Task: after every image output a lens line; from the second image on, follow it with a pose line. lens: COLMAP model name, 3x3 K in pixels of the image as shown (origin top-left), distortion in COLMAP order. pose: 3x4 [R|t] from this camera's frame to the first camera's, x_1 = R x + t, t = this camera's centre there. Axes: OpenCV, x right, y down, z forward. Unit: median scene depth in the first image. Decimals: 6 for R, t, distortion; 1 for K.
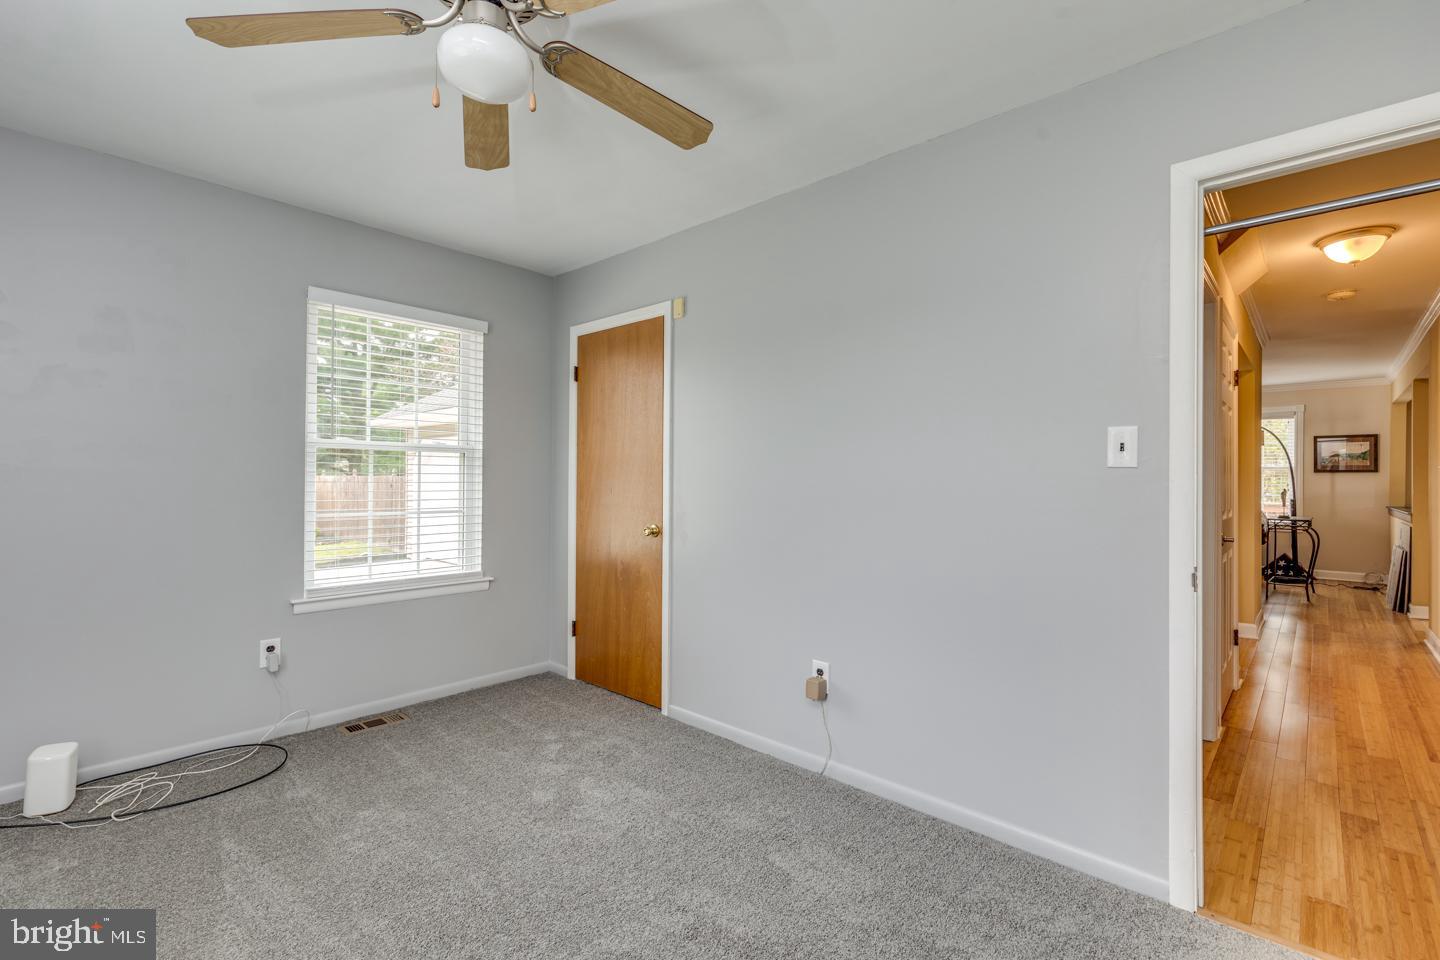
lens RADIAL K [[649.9, 0, 720.9], [0, 649.9, 475.5], [0, 0, 1]] dist [0.005739, -0.001330]
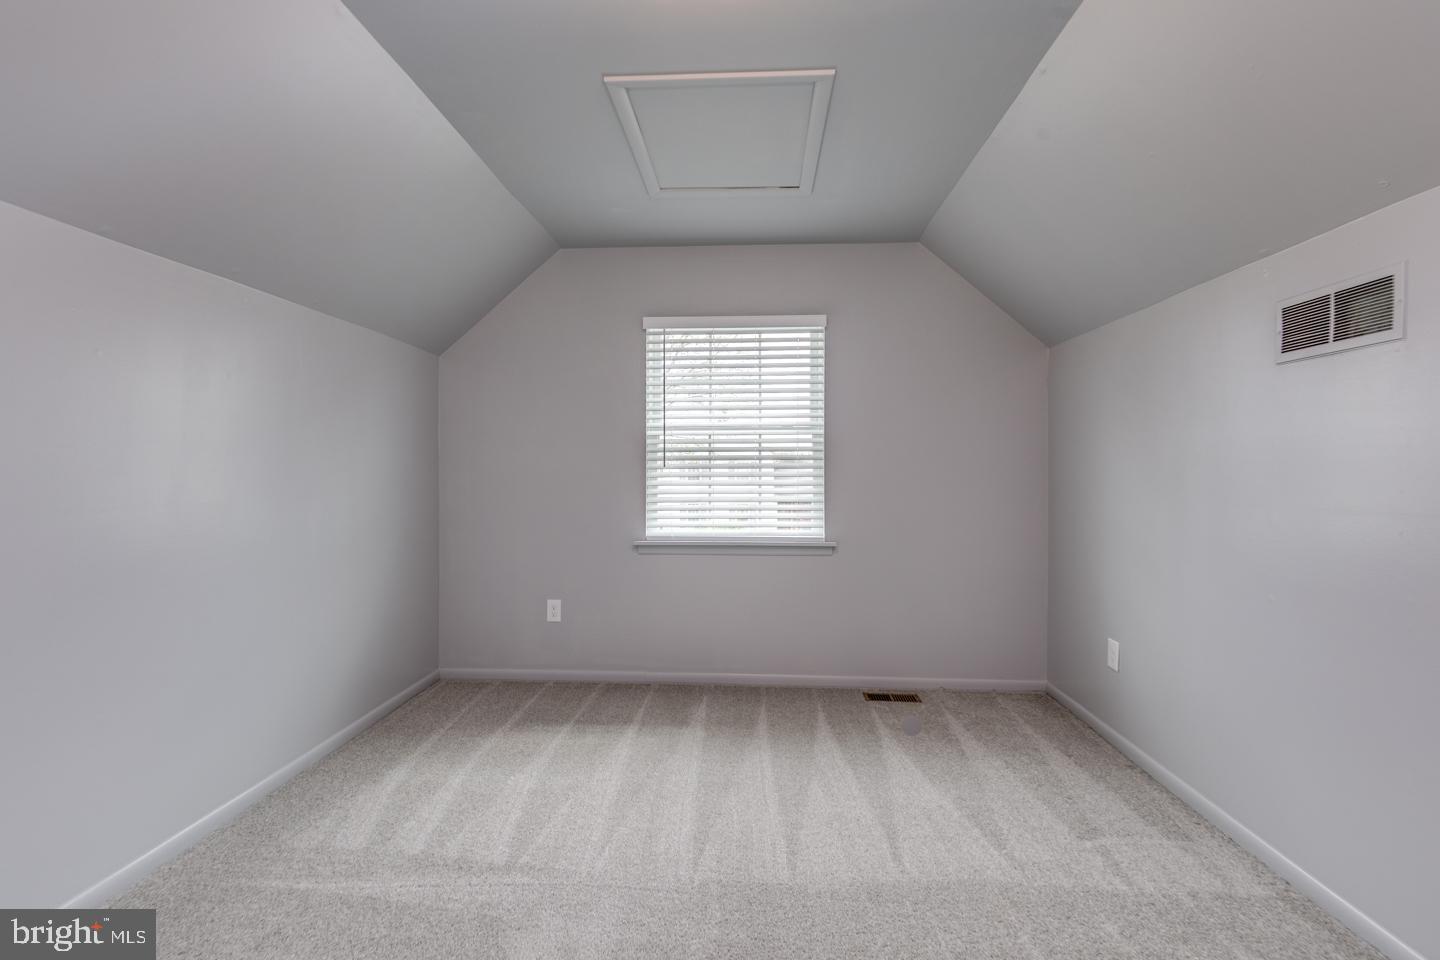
lens RADIAL K [[649.9, 0, 720.9], [0, 649.9, 475.5], [0, 0, 1]] dist [0.005739, -0.001330]
pose [[0.634814, 0.007787, -0.772626, 0.291170], [0.004649, 0.999893, 0.013898, -0.010530], [0.772651, -0.012415, 0.634709, 0.255772]]
